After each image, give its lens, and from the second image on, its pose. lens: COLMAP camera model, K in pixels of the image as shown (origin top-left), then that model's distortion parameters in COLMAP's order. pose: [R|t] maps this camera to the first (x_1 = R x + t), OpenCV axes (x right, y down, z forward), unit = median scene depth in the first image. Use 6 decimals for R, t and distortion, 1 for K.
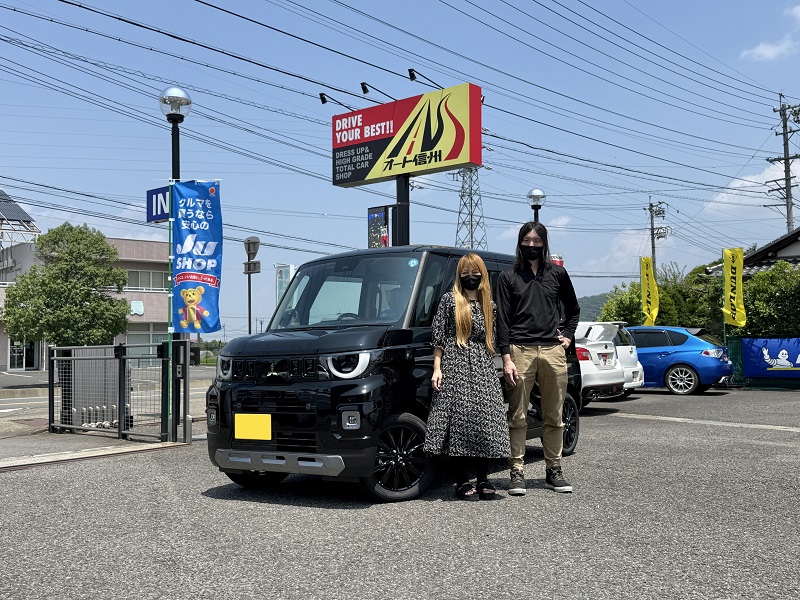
lens RADIAL K [[846.0, 0, 404.3], [0, 846.0, 304.4], [0, 0, 1]] dist [0.047944, 0.000000]
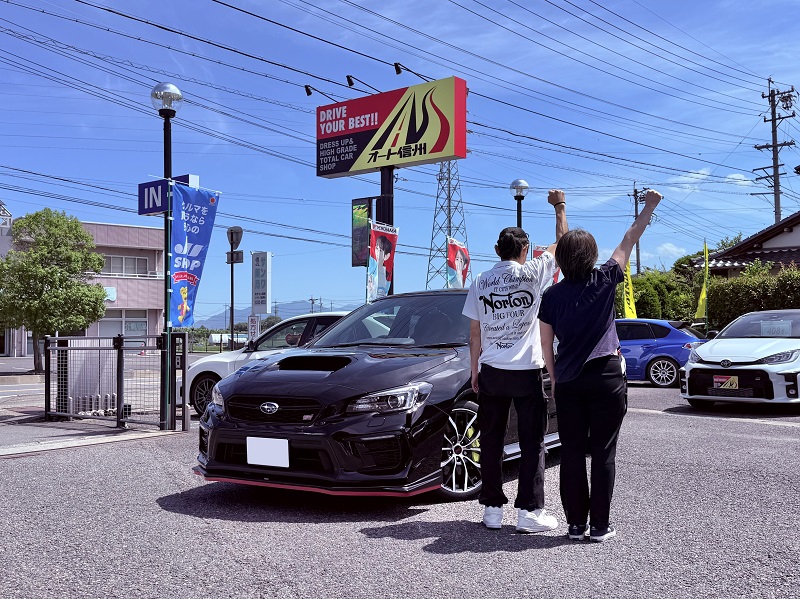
lens RADIAL K [[875.4, 0, 372.4], [0, 875.4, 299.3], [0, 0, 1]] dist [0.054438, 0.000000]
pose [[0.999957, 0.006637, -0.006500, -0.011448], [-0.006571, 0.999927, 0.010166, -0.006206], [0.006567, -0.010123, 0.999927, -0.041313]]
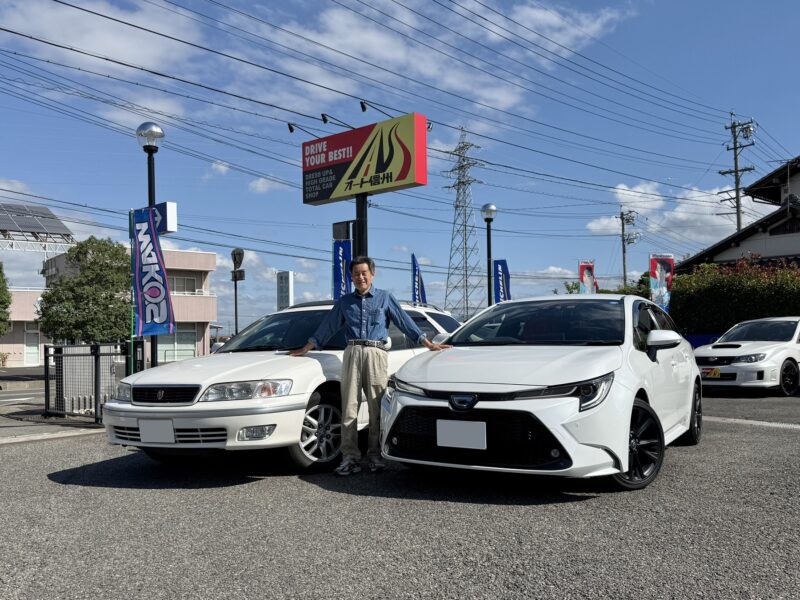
lens RADIAL K [[752.6, 0, 381.1], [0, 752.6, 324.0], [0, 0, 1]] dist [0.045689, 0.000000]
pose [[0.999114, -0.004925, -0.041797, 0.066858], [0.006019, 0.999642, 0.026082, -0.003212], [0.041654, -0.026310, 0.998786, -0.023319]]
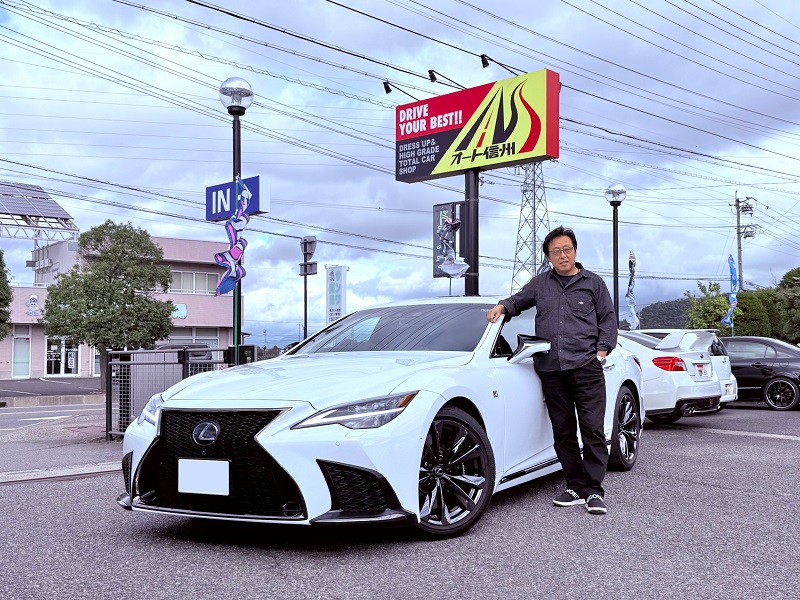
lens RADIAL K [[918.0, 0, 404.7], [0, 918.0, 313.8], [0, 0, 1]] dist [0.072087, 0.000000]
pose [[0.998282, 0.006369, -0.058249, -0.015800], [-0.006063, 0.999967, 0.005436, 0.000520], [0.058281, -0.005073, 0.998287, -0.011251]]
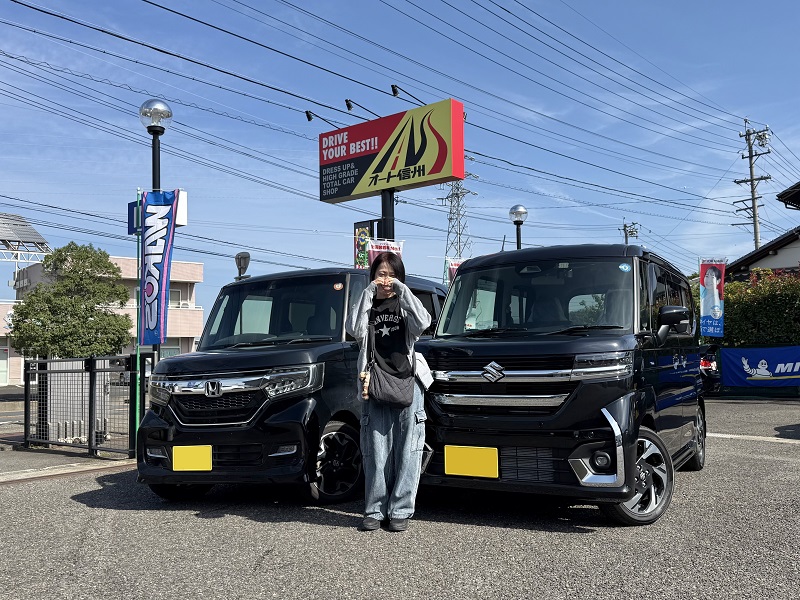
lens RADIAL K [[776.5, 0, 399.9], [0, 776.5, 301.8], [0, 0, 1]] dist [0.043273, 0.000000]
pose [[0.999983, -0.005546, 0.001863, 0.010632], [0.005589, 0.999705, -0.023622, 0.004459], [-0.001731, 0.023632, 0.999719, 0.065203]]
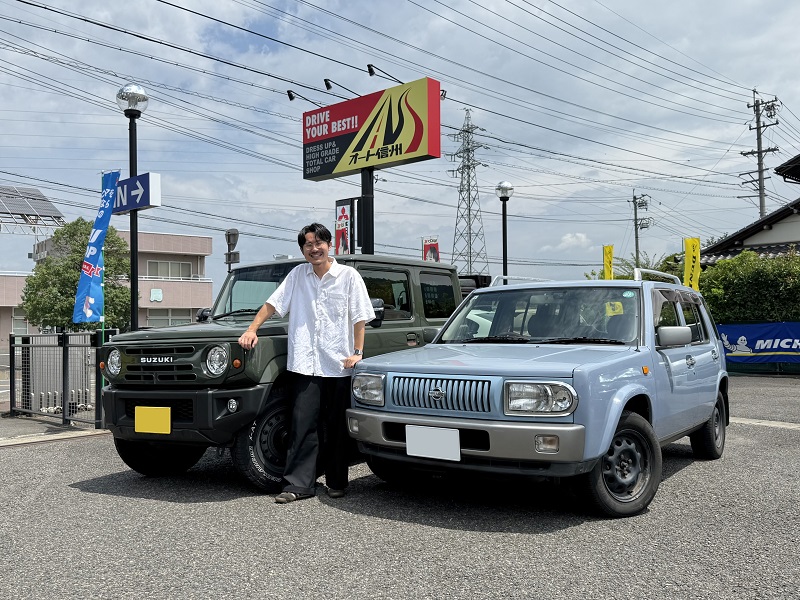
lens RADIAL K [[767.3, 0, 375.7], [0, 767.3, 304.9], [0, 0, 1]] dist [0.033746, 0.000000]
pose [[0.998758, -0.001422, -0.049803, 0.055279], [0.002325, 0.999834, 0.018079, -0.001749], [0.049769, -0.018172, 0.998595, 0.053781]]
